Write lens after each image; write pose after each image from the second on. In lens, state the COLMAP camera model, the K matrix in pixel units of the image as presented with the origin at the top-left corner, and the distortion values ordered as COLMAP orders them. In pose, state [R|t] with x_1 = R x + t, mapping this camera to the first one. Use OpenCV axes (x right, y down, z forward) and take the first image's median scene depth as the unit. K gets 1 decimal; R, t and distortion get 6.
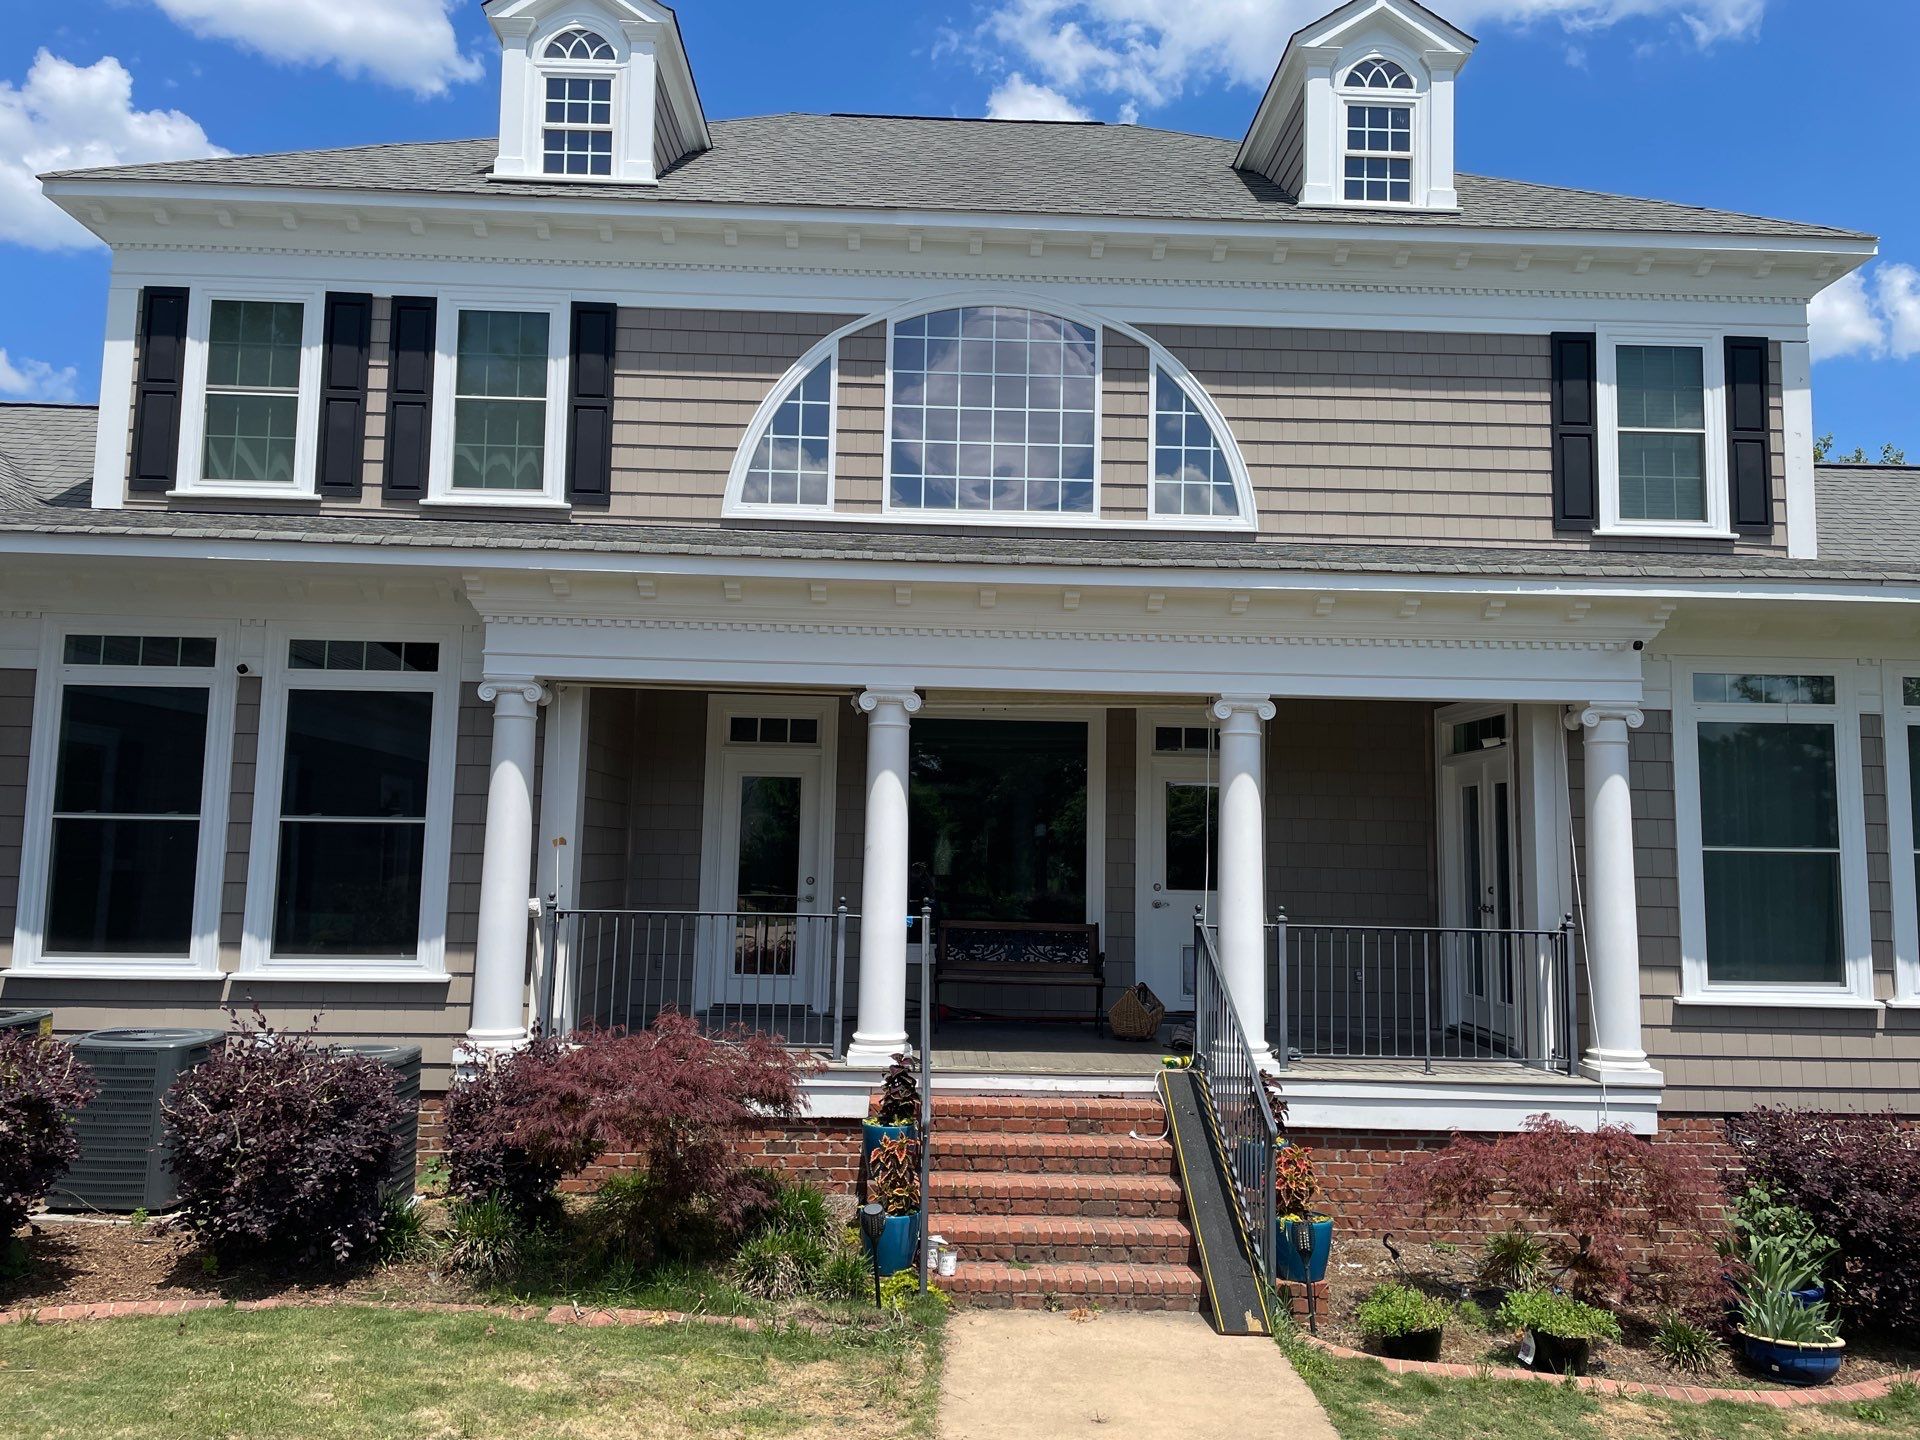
lens RADIAL K [[1447.2, 0, 943.9], [0, 1447.2, 710.1], [0, 0, 1]] dist [0.103900, -0.132478]
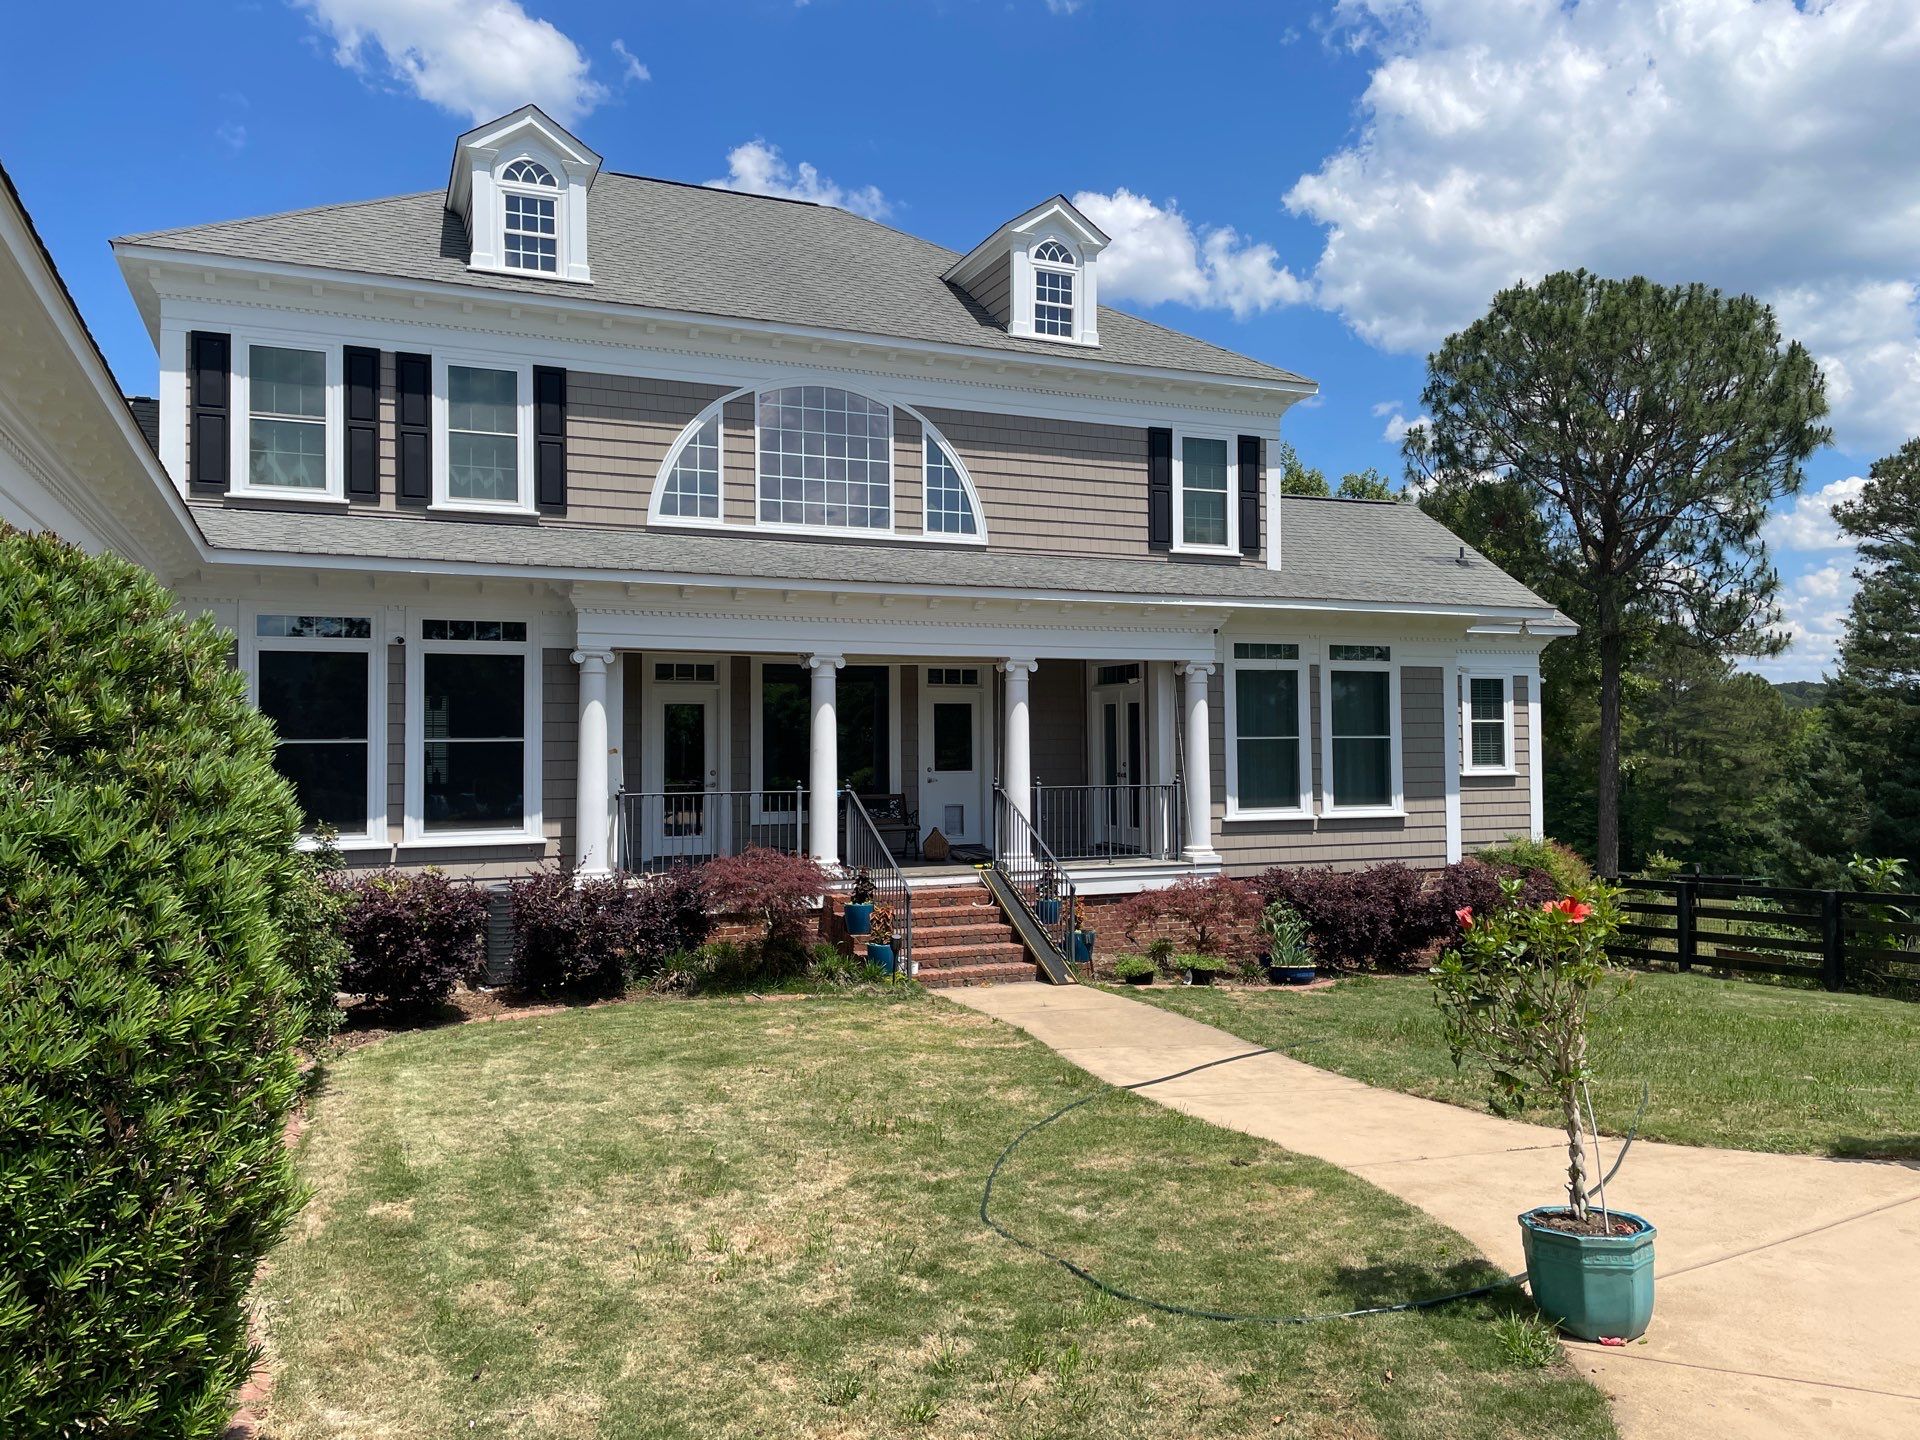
lens RADIAL K [[1447.2, 0, 943.9], [0, 1447.2, 710.1], [0, 0, 1]] dist [0.103900, -0.132478]
pose [[0.932595, -0.015993, 0.360571, -0.400532], [-0.011735, 0.997146, 0.074580, -0.060078], [-0.360734, -0.073784, 0.929745, -0.463919]]
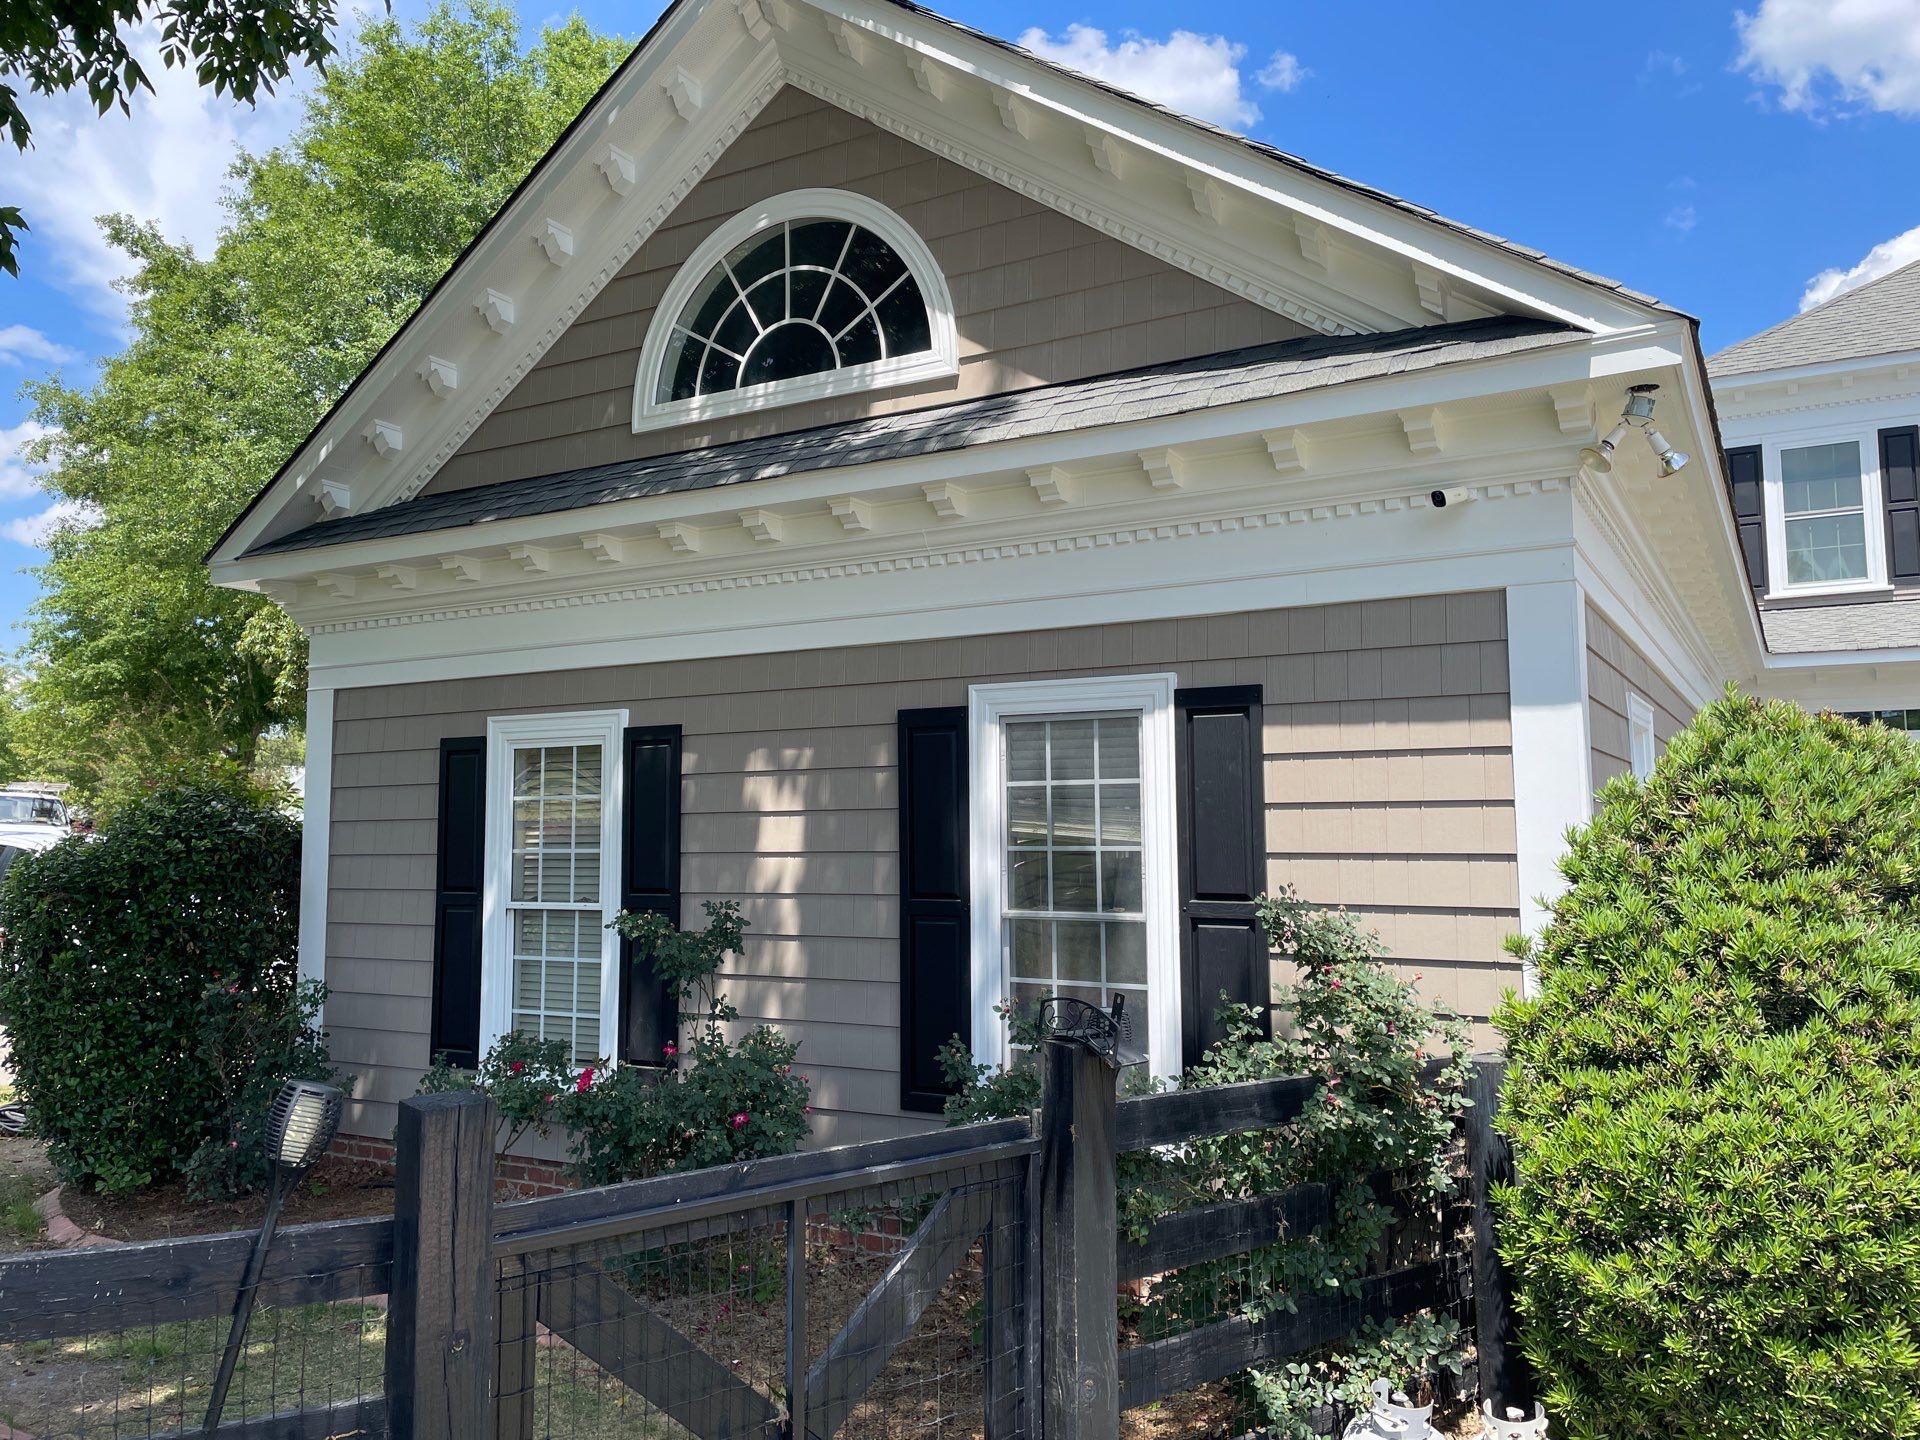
lens RADIAL K [[1447.2, 0, 943.9], [0, 1447.2, 710.1], [0, 0, 1]] dist [0.103900, -0.132478]
pose [[0.847606, -0.063561, -0.526806, -0.451723], [0.069259, 0.997559, -0.008924, -0.082498], [0.526087, -0.028922, 0.849939, -0.541128]]
